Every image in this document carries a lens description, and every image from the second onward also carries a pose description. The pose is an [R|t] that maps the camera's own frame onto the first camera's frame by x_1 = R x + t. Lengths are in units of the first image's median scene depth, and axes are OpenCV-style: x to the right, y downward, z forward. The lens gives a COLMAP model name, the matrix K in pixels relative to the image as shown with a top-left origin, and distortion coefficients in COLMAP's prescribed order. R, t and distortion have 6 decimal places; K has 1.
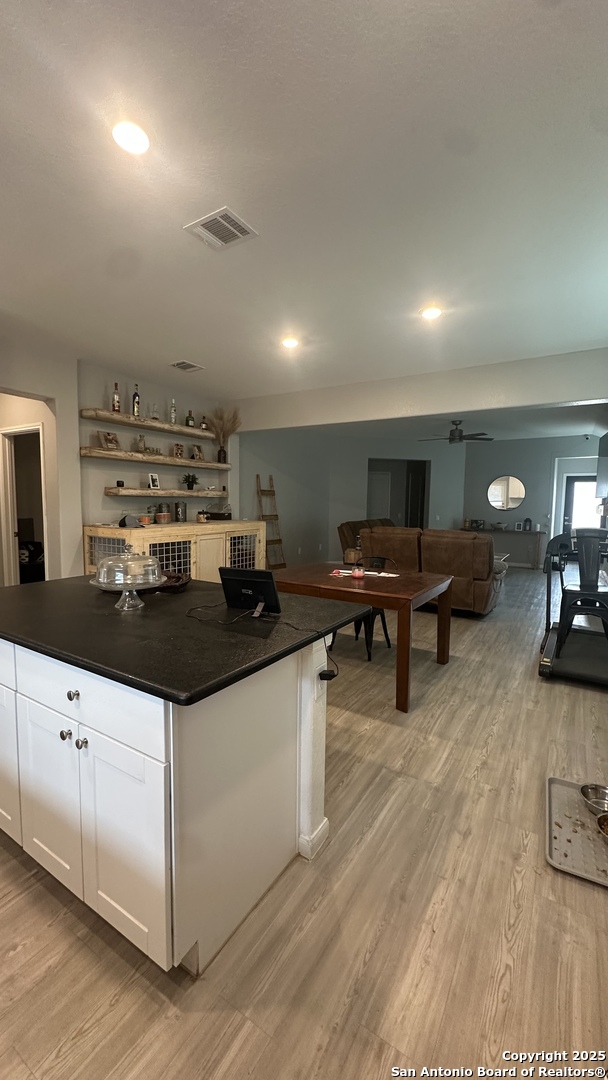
lens RADIAL K [[432.2, 0, 303.9], [0, 432.2, 539.8], [0, 0, 1]] dist [-0.000357, 0.000069]
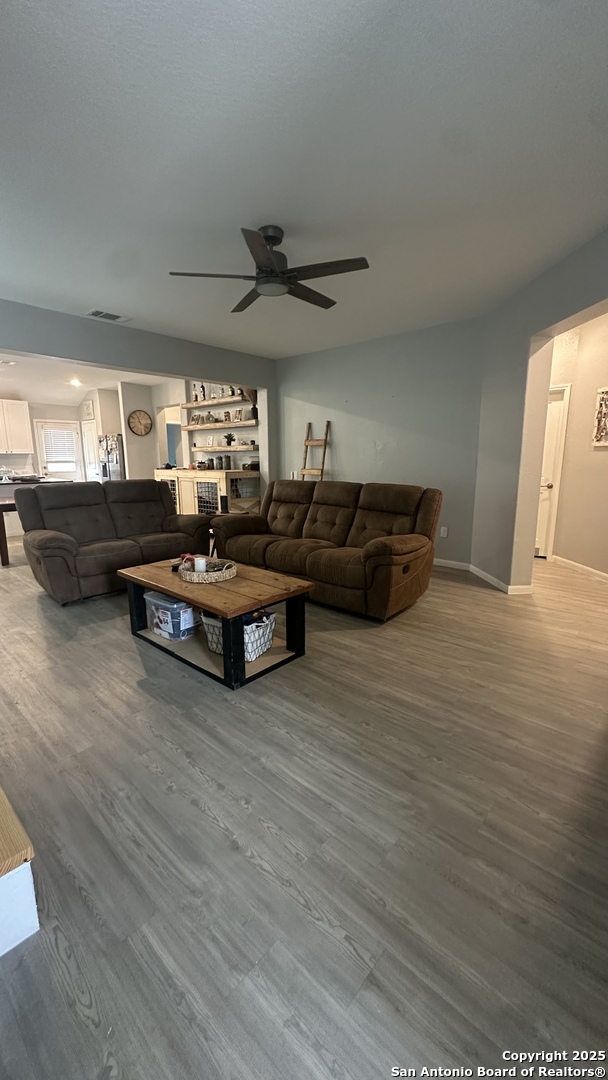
lens RADIAL K [[432.2, 0, 304.8], [0, 432.2, 539.5], [0, 0, 1]] dist [-0.000357, 0.000069]
pose [[-0.180392, 0.182293, -0.966555, 1.028297], [-0.078653, 0.976855, 0.198915, -0.116509], [0.980445, 0.111905, -0.161879, 1.473200]]
